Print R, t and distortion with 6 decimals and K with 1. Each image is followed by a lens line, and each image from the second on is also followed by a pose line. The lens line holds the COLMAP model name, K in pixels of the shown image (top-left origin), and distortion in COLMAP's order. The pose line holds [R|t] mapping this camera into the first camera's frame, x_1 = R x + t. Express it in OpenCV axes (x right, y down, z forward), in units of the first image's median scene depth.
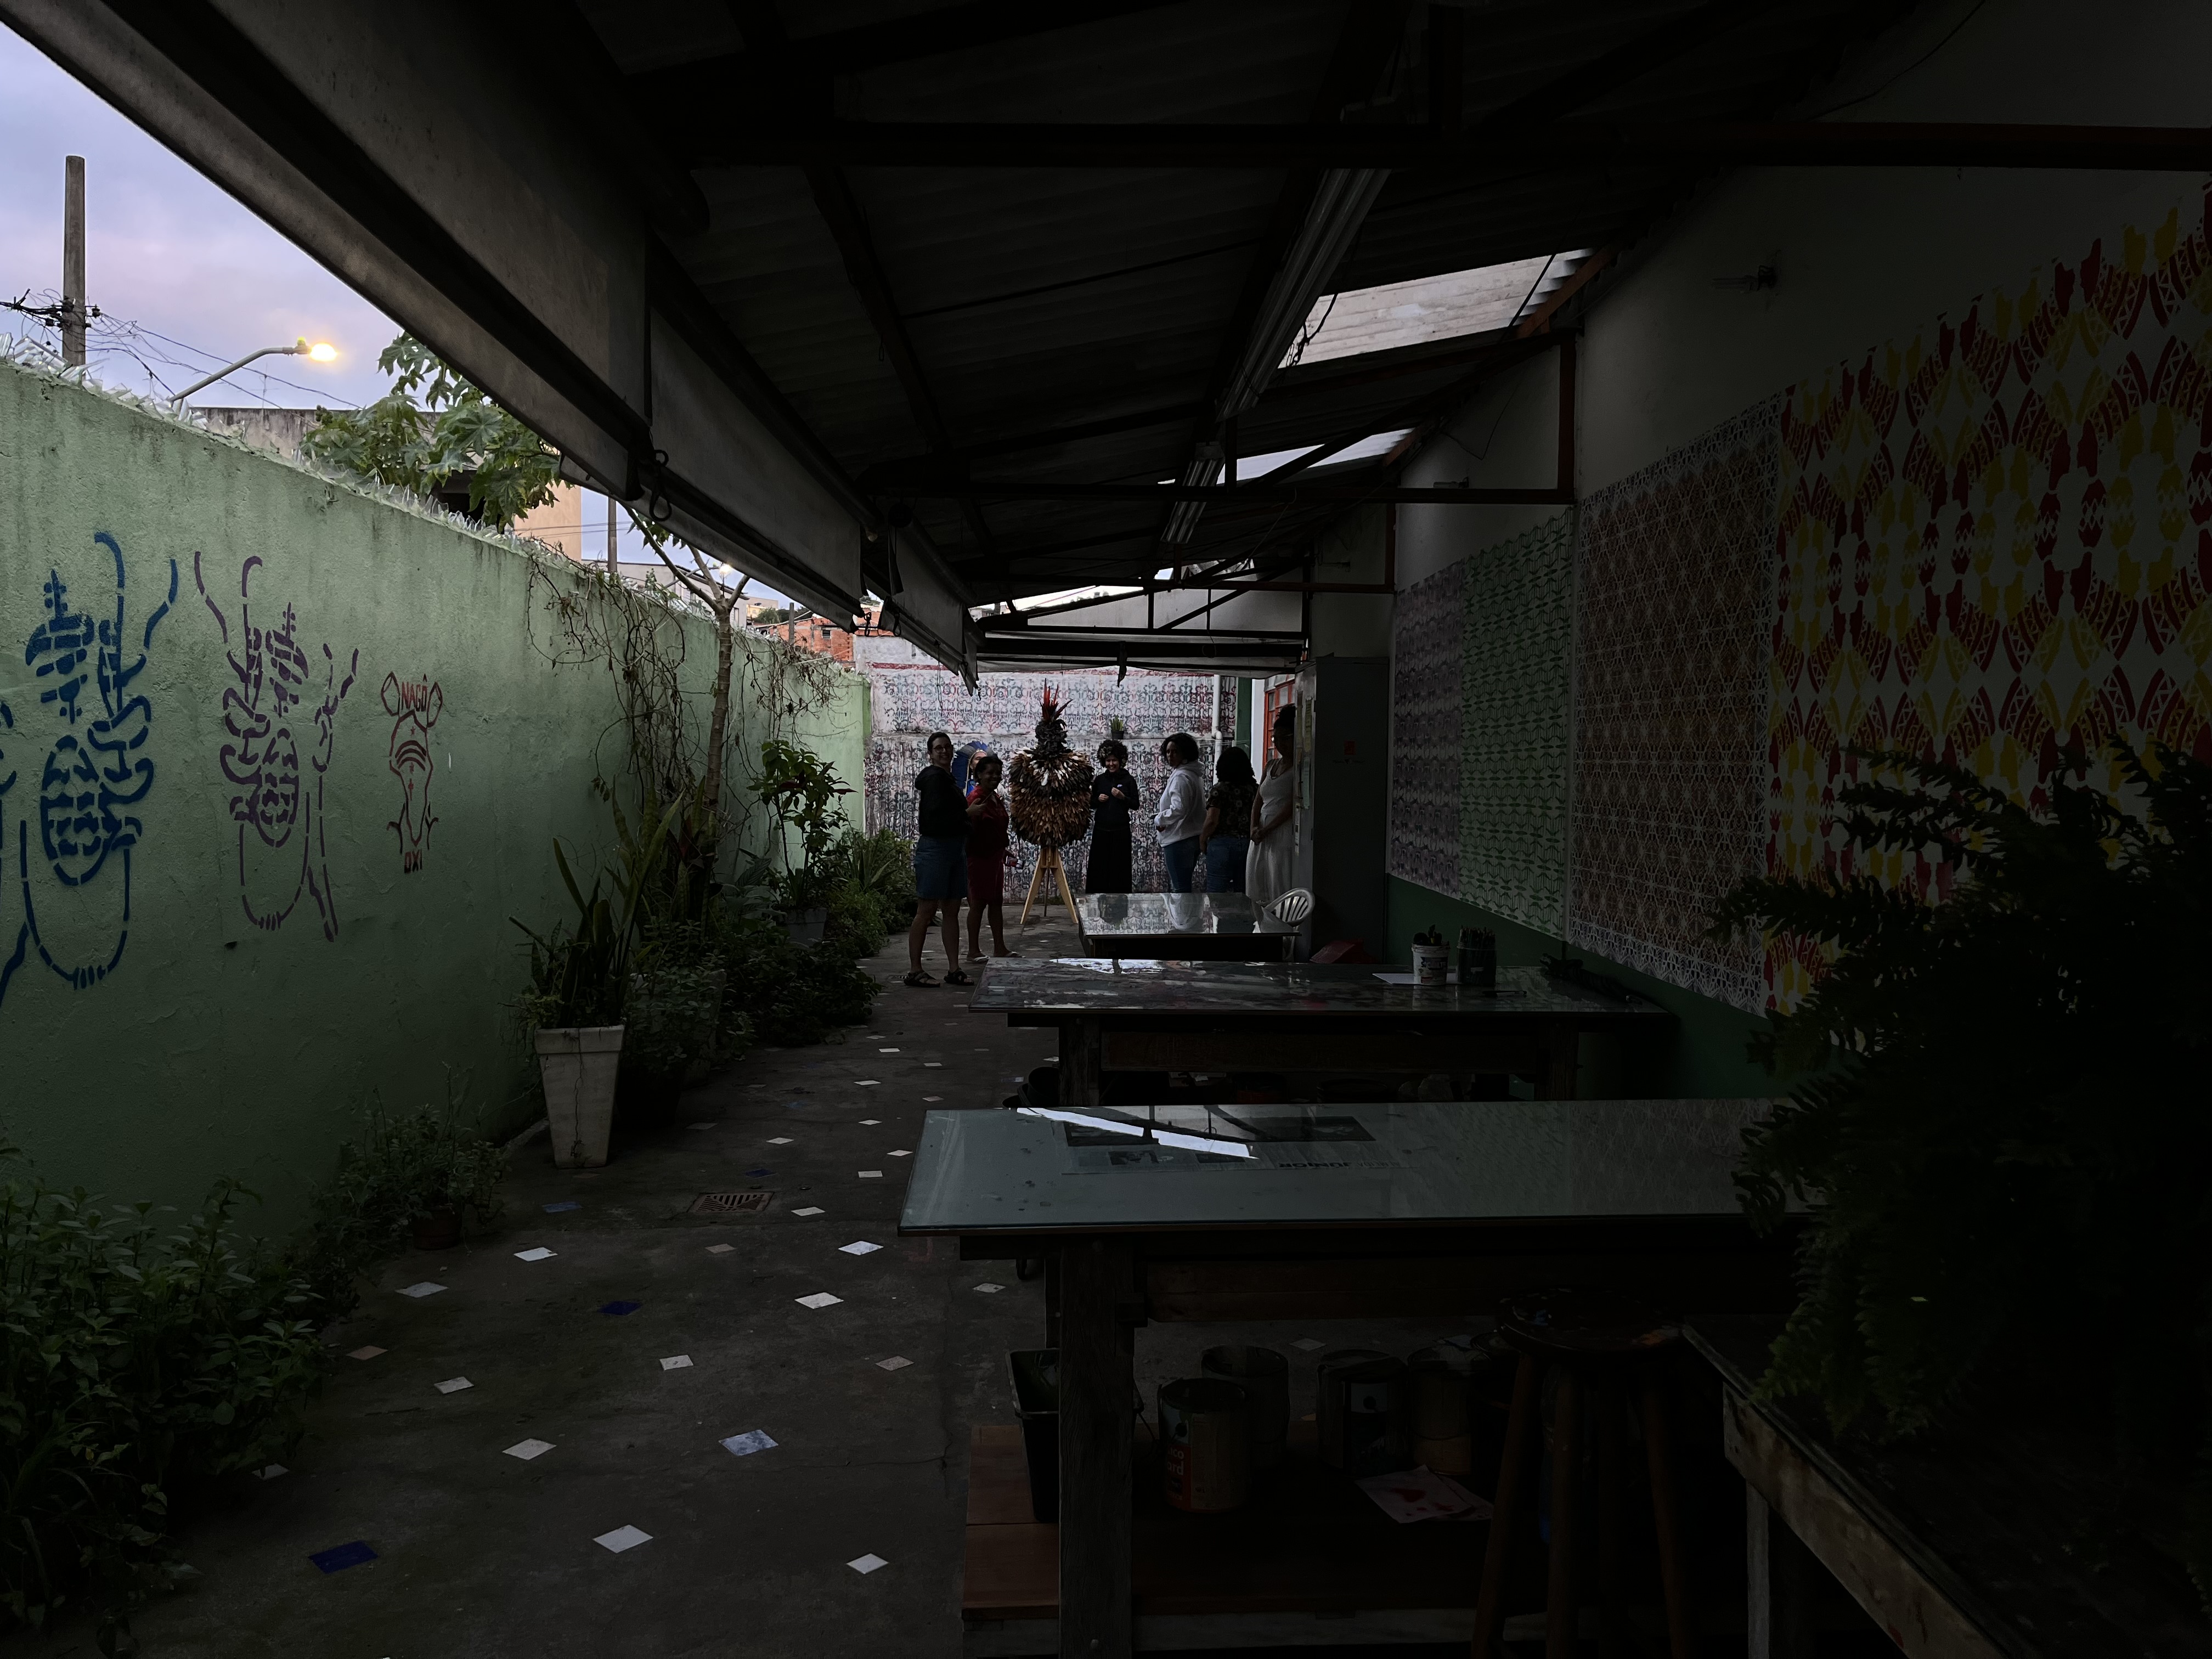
lens RADIAL K [[1661.2, 0, 1106.0], [0, 1661.2, 829.5], [0, 0, 1]] dist [0.002774, 0.000415]
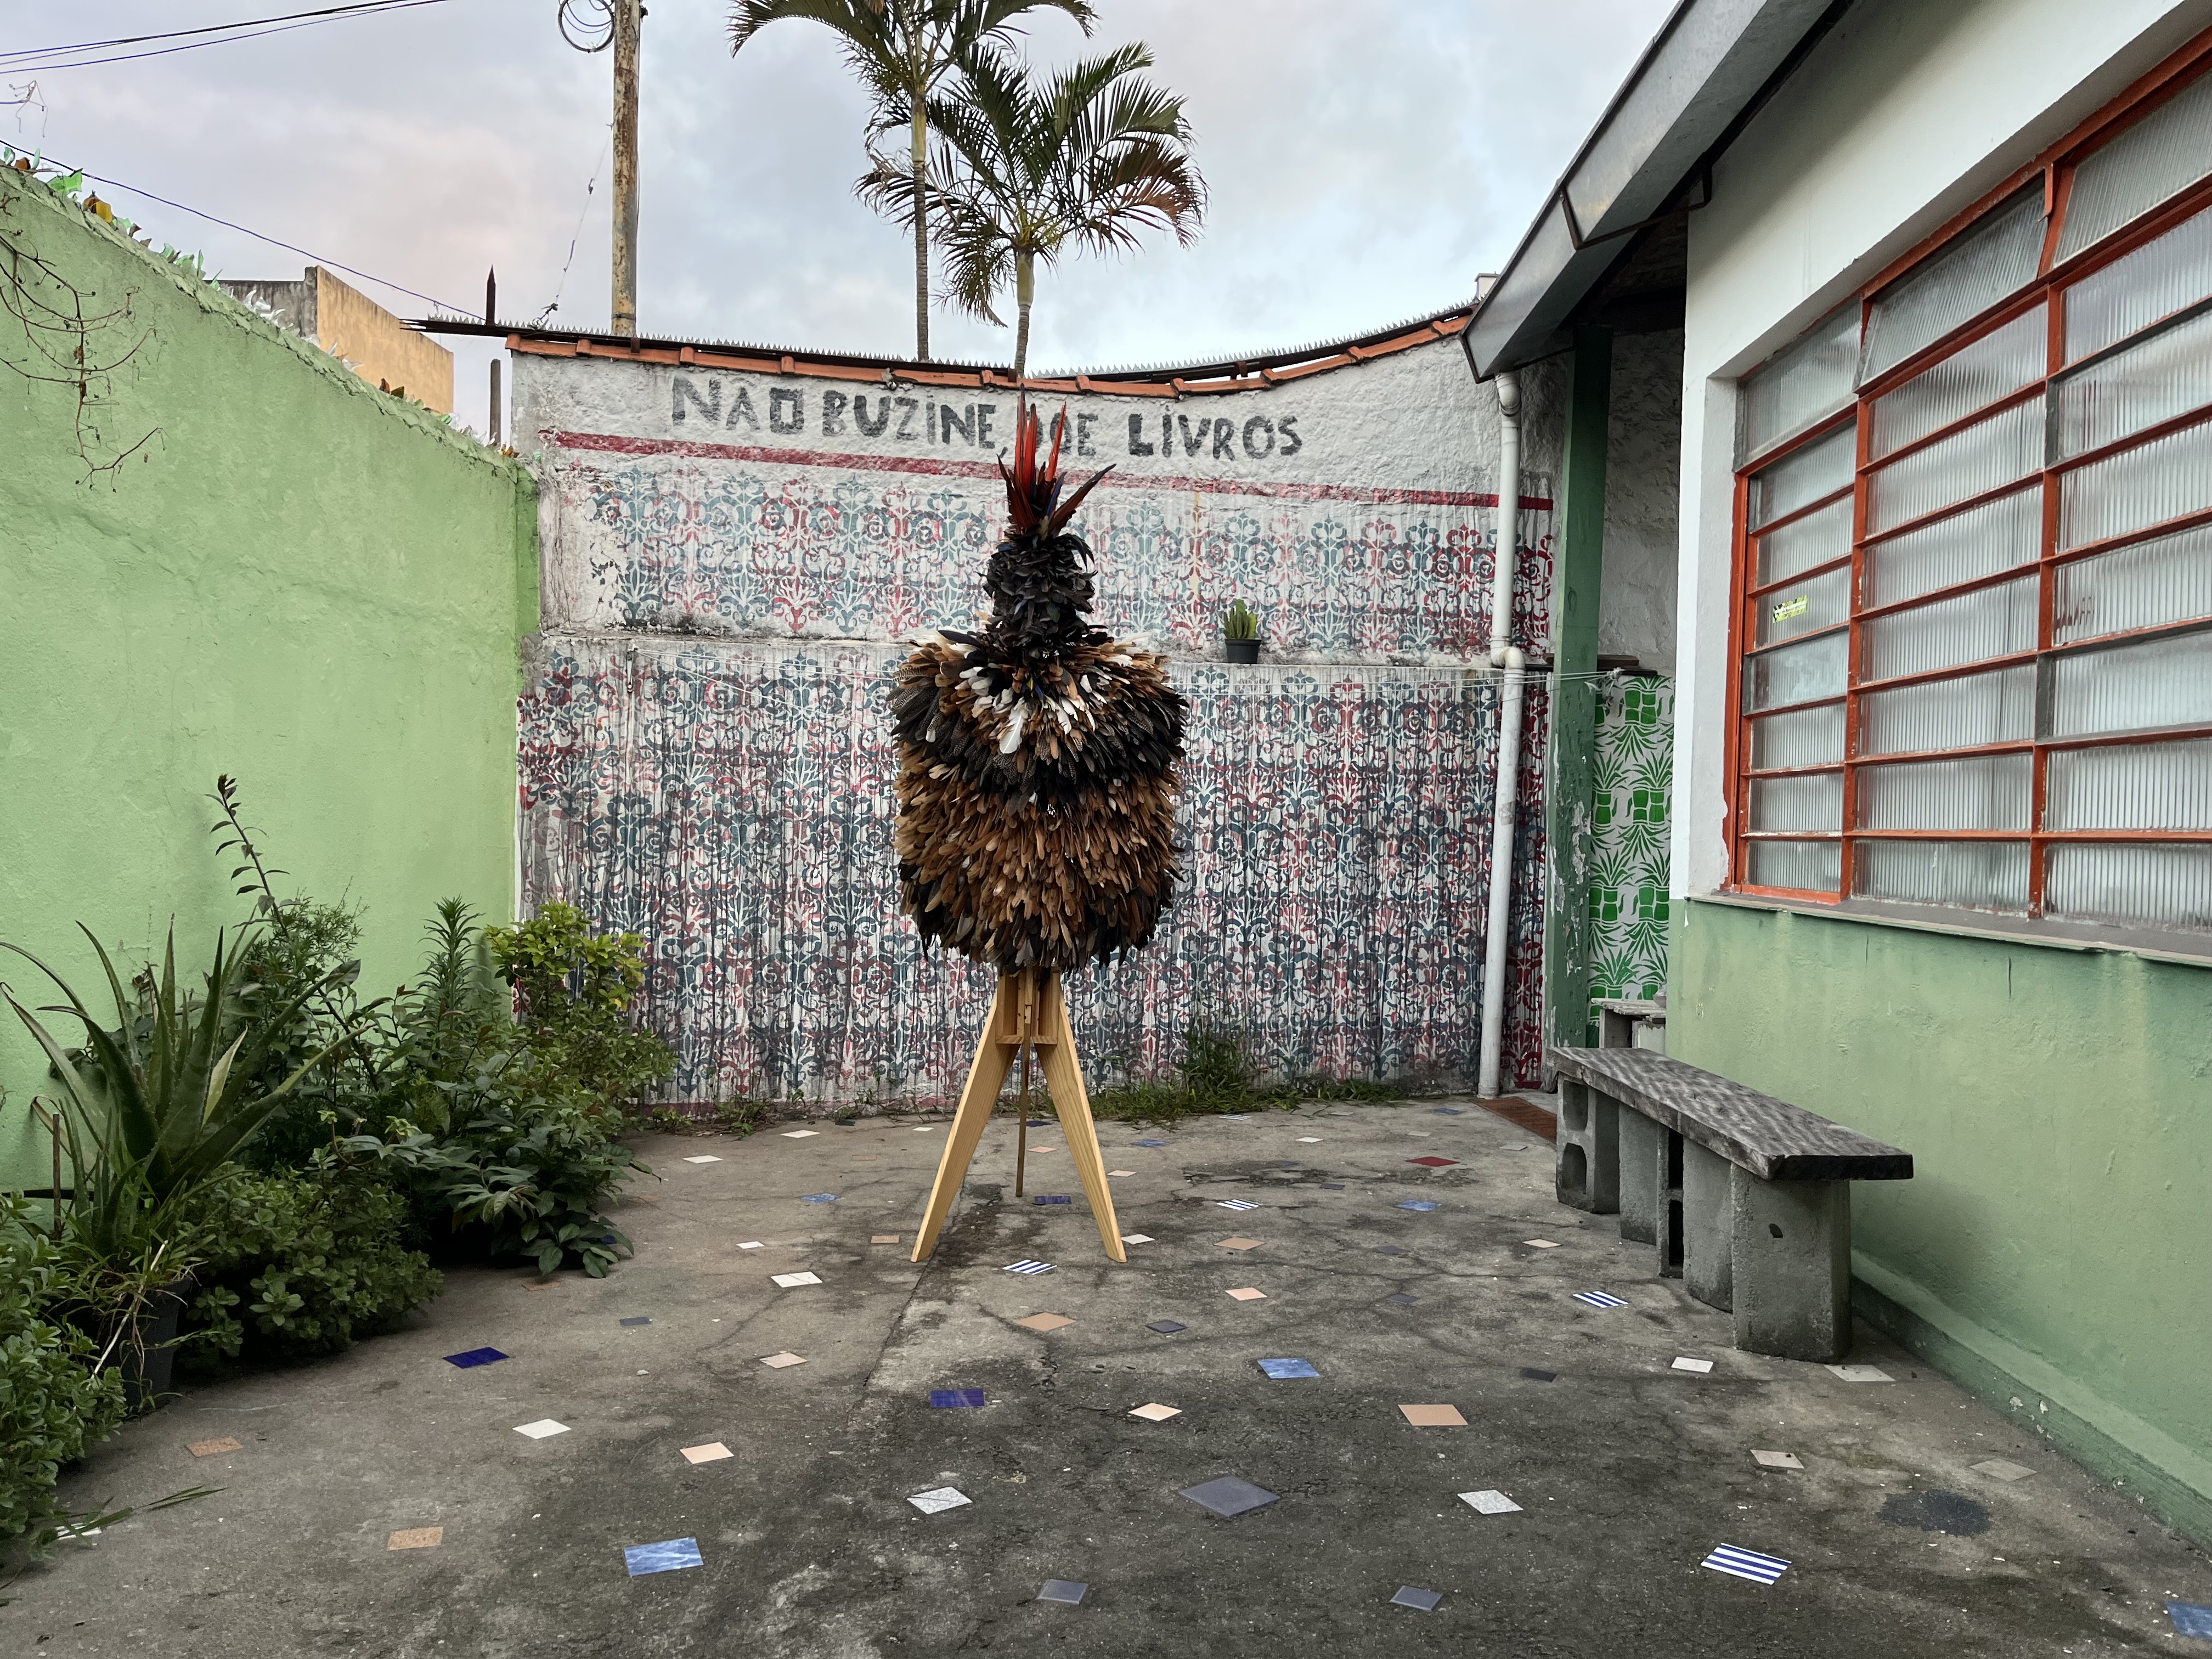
lens RADIAL K [[1661.2, 0, 1106.0], [0, 1661.2, 829.5], [0, 0, 1]] dist [0.002774, 0.000415]
pose [[0.999109, 0.008125, -0.041422, -0.008112], [-0.009876, 0.999059, -0.042242, -0.001659], [0.041040, 0.042613, 0.998248, 0.652329]]
